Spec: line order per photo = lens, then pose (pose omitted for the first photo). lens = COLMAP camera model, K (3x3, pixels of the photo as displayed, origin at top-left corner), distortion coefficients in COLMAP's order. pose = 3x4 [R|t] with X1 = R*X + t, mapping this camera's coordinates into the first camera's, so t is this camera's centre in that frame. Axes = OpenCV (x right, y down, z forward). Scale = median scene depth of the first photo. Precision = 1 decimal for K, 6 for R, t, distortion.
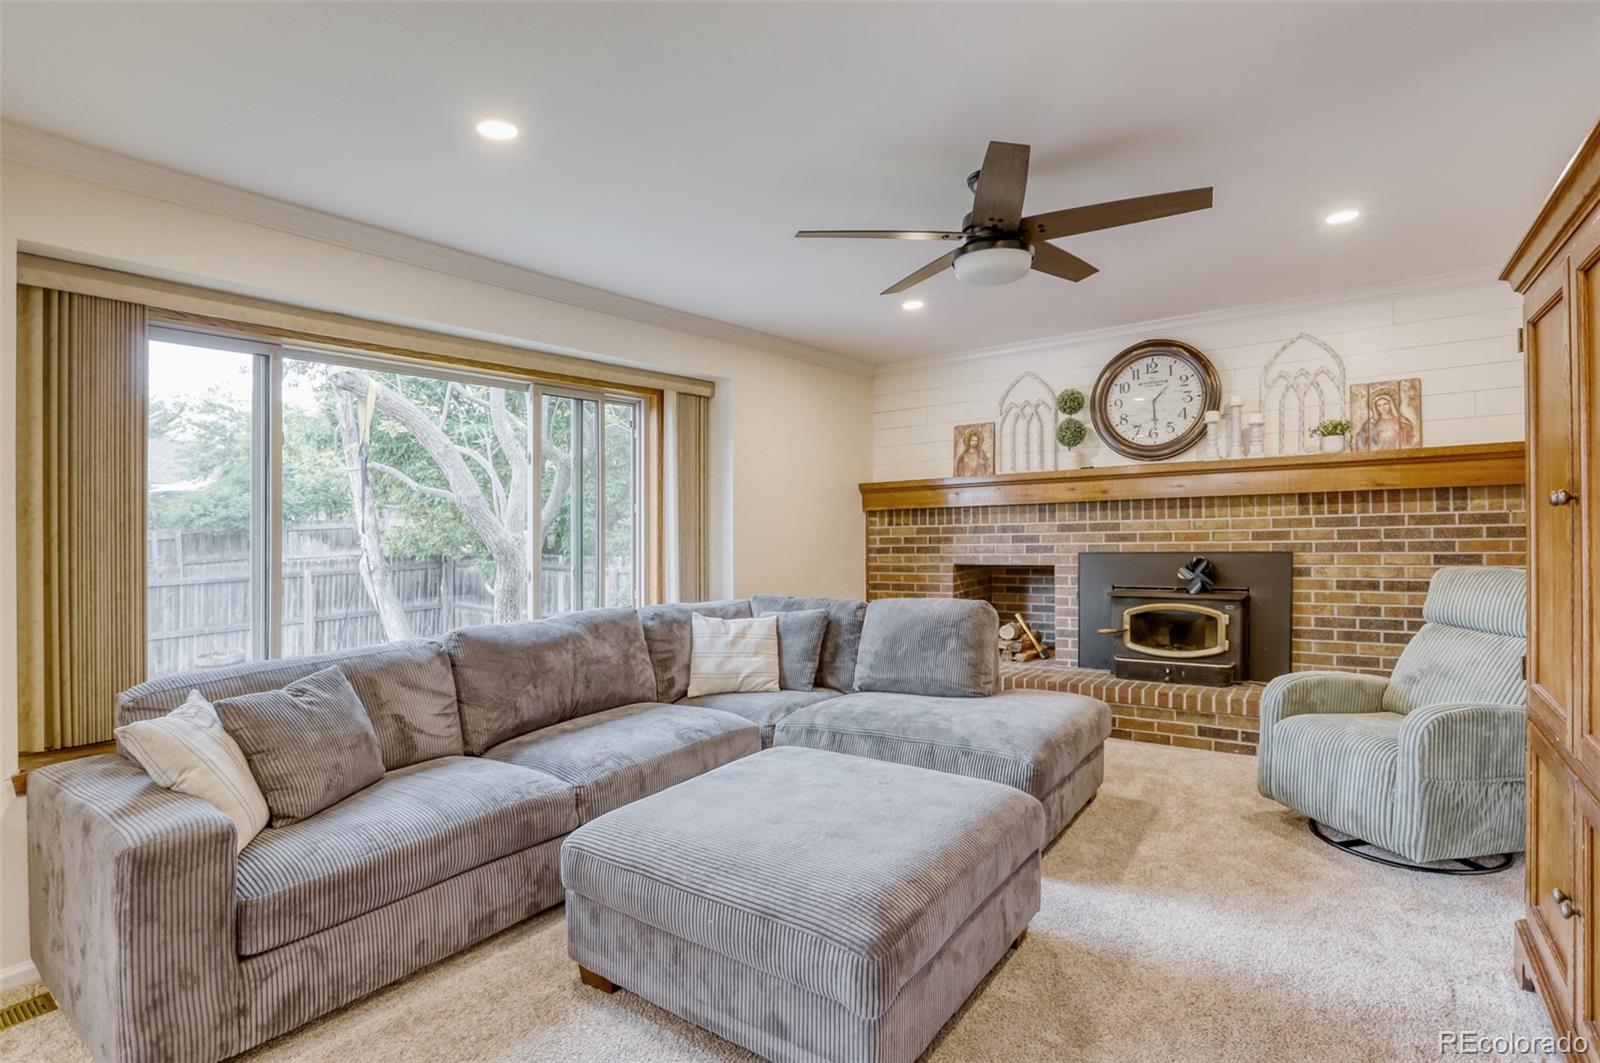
lens RADIAL K [[741.9, 0, 790.7], [0, 741.9, 540.8], [0, 0, 1]] dist [-0.032920, 0.022734]
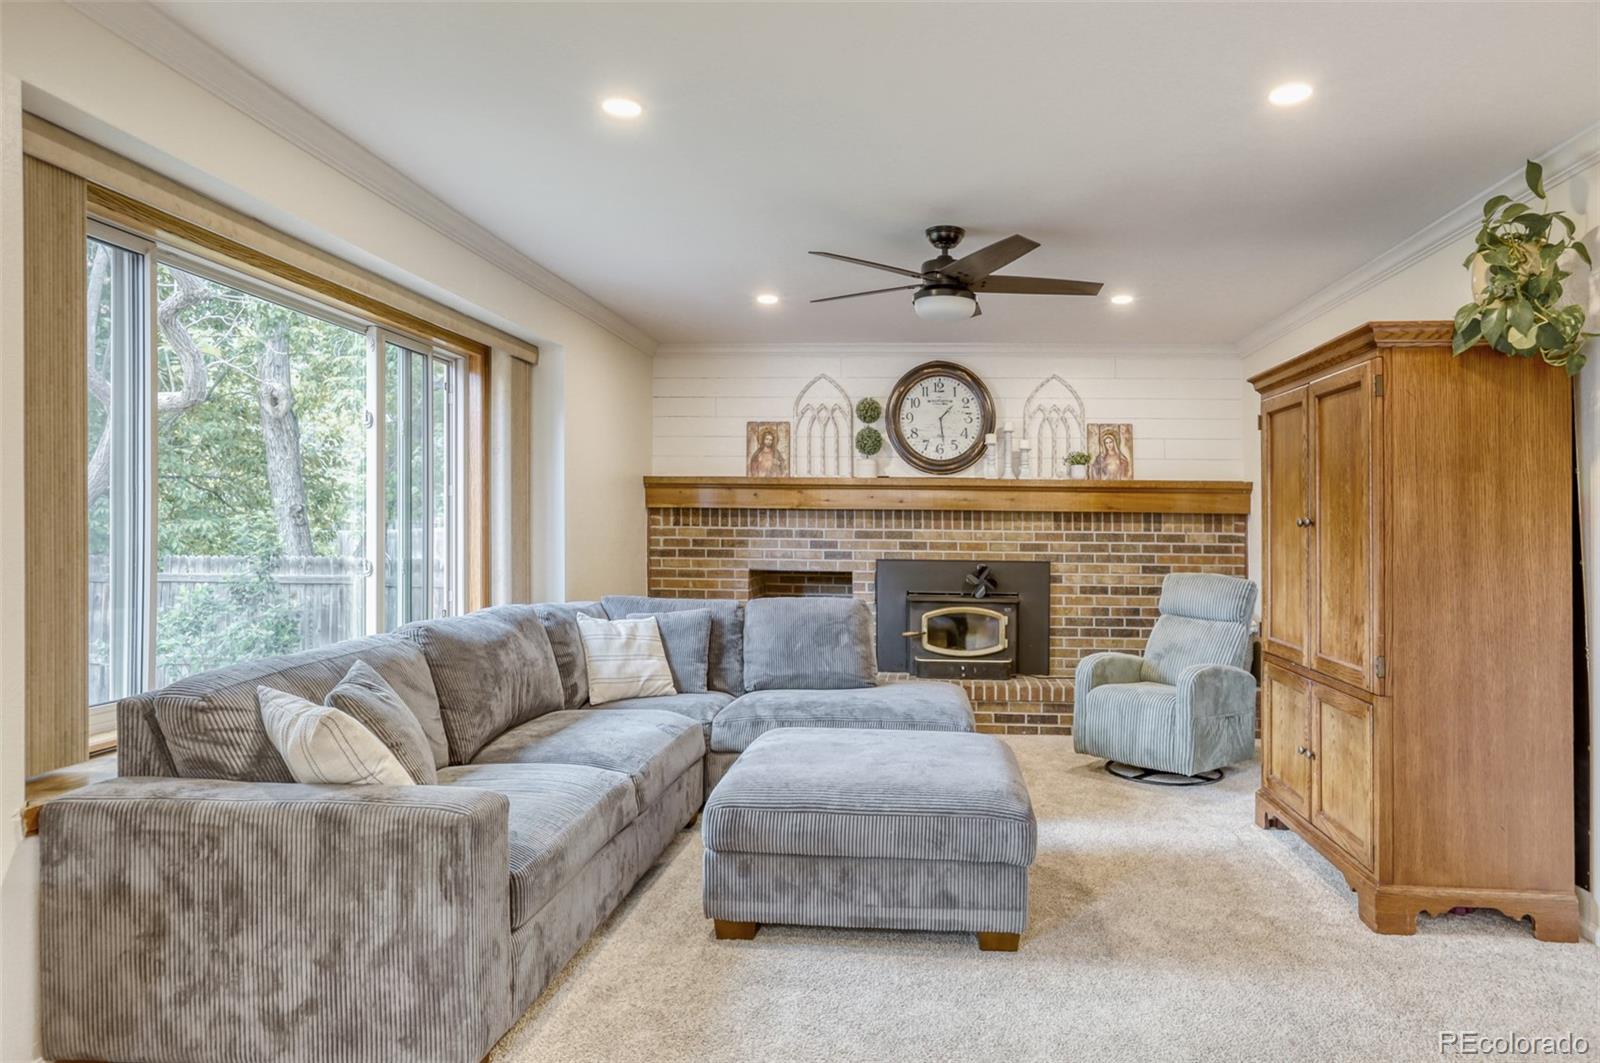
lens RADIAL K [[1062.3, 0, 800.0], [0, 1062.3, 531.5], [0, 0, 1]] dist [-0.001743, 0.001363]
pose [[0.840465, 0.039202, 0.540446, -0.546271], [-0.025311, 0.999131, -0.033110, 0.031975], [-0.541274, 0.014149, 0.840727, -0.195984]]
